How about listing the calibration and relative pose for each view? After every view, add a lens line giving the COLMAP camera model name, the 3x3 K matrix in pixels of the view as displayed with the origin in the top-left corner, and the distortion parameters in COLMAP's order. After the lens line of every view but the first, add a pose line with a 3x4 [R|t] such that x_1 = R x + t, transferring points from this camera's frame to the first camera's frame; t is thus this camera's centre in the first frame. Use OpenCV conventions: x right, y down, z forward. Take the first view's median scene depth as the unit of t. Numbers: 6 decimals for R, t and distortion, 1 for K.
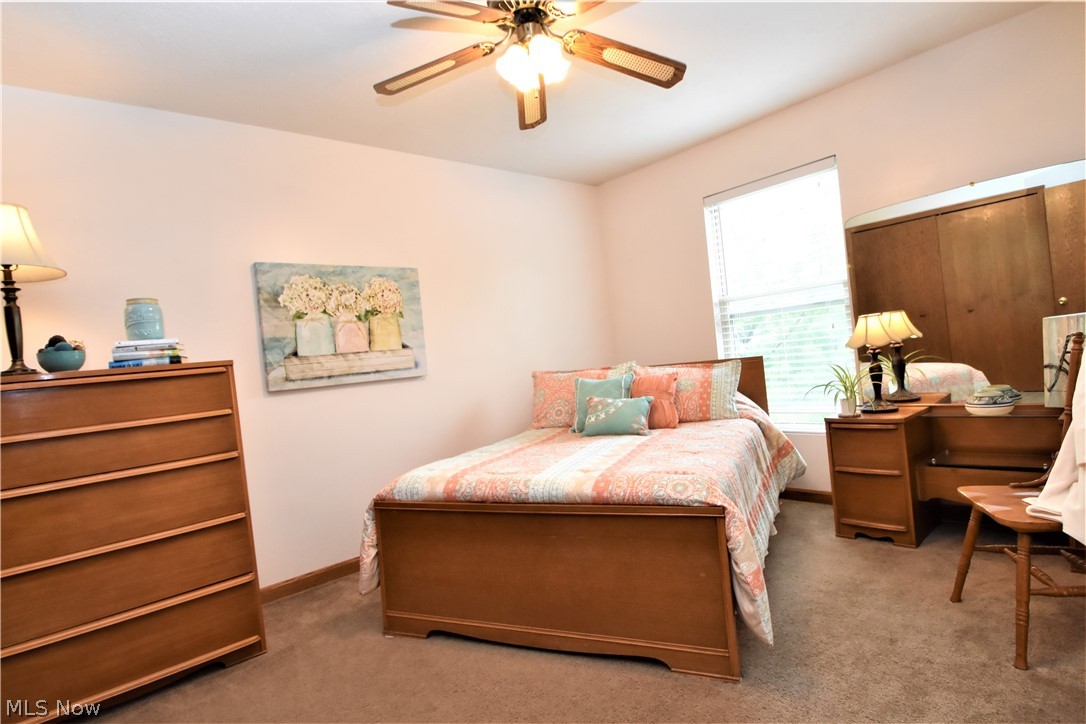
lens RADIAL K [[476.3, 0, 542.3], [0, 476.3, 358.0], [0, 0, 1]] dist [0.002401, -0.002861]
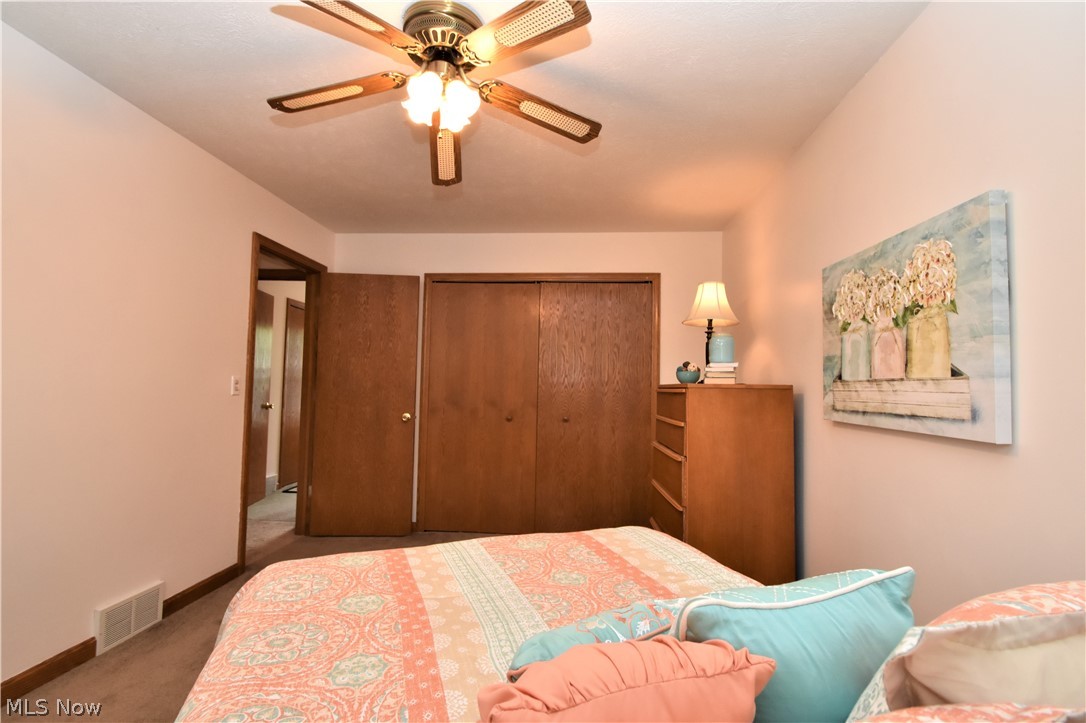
lens RADIAL K [[476.3, 0, 543.7], [0, 476.3, 362.3], [0, 0, 1]] dist [0.002401, -0.002861]
pose [[-0.649740, 0.047778, -0.758654, 0.355376], [0.040830, 0.998776, 0.027932, -0.068209], [0.759059, -0.012827, -0.650895, 1.050510]]
